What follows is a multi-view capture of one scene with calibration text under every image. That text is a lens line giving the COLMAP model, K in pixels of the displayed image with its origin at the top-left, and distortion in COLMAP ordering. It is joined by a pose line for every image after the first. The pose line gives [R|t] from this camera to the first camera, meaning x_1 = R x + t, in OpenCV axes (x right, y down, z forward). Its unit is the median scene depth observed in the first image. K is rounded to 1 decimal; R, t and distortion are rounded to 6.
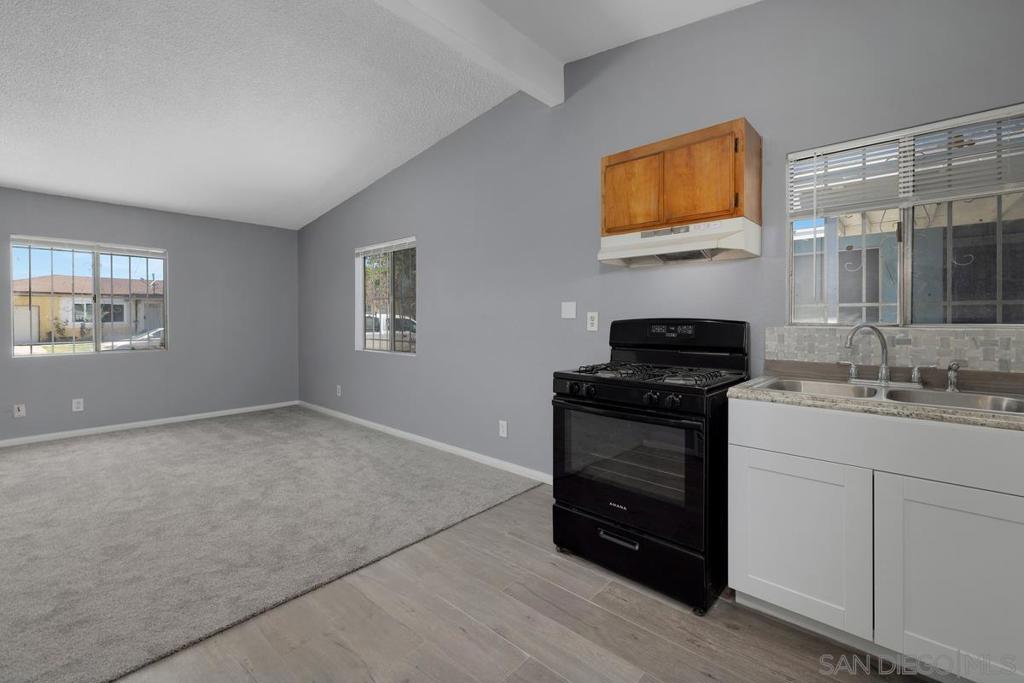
lens RADIAL K [[435.2, 0, 508.6], [0, 435.2, 323.7], [0, 0, 1]] dist [-0.001374, -0.000181]
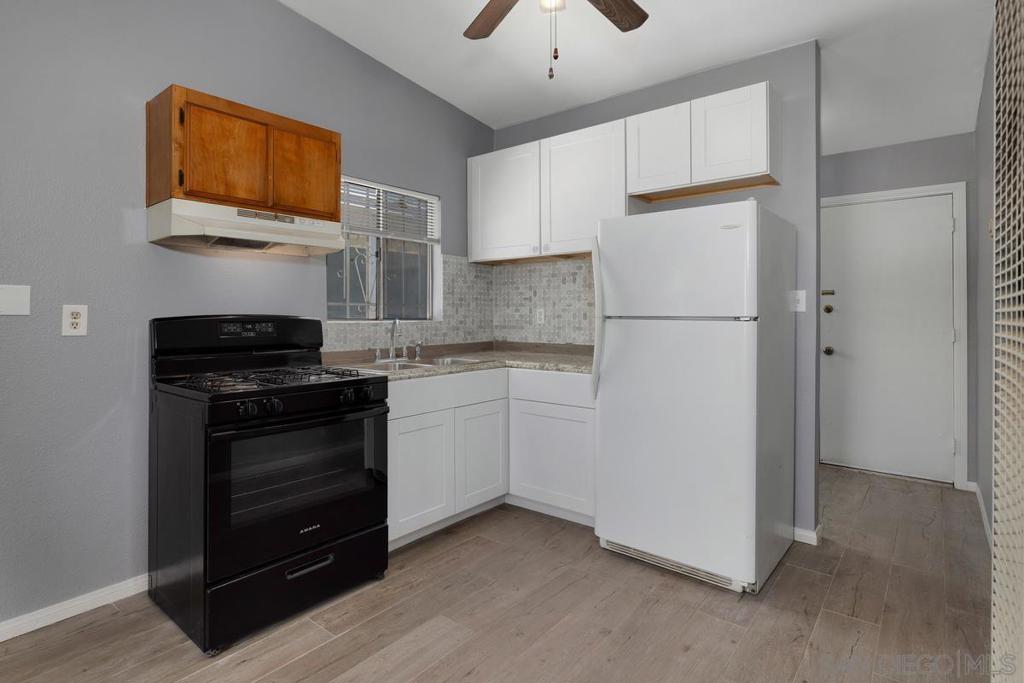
lens RADIAL K [[523.3, 0, 521.5], [0, 523.3, 313.6], [0, 0, 1]] dist [-0.000158, 0.001273]
pose [[-0.063400, 0.001242, 0.997987, -0.747505], [0.012773, 0.999918, -0.000433, -0.007742], [-0.997906, 0.012719, -0.063411, 0.573024]]
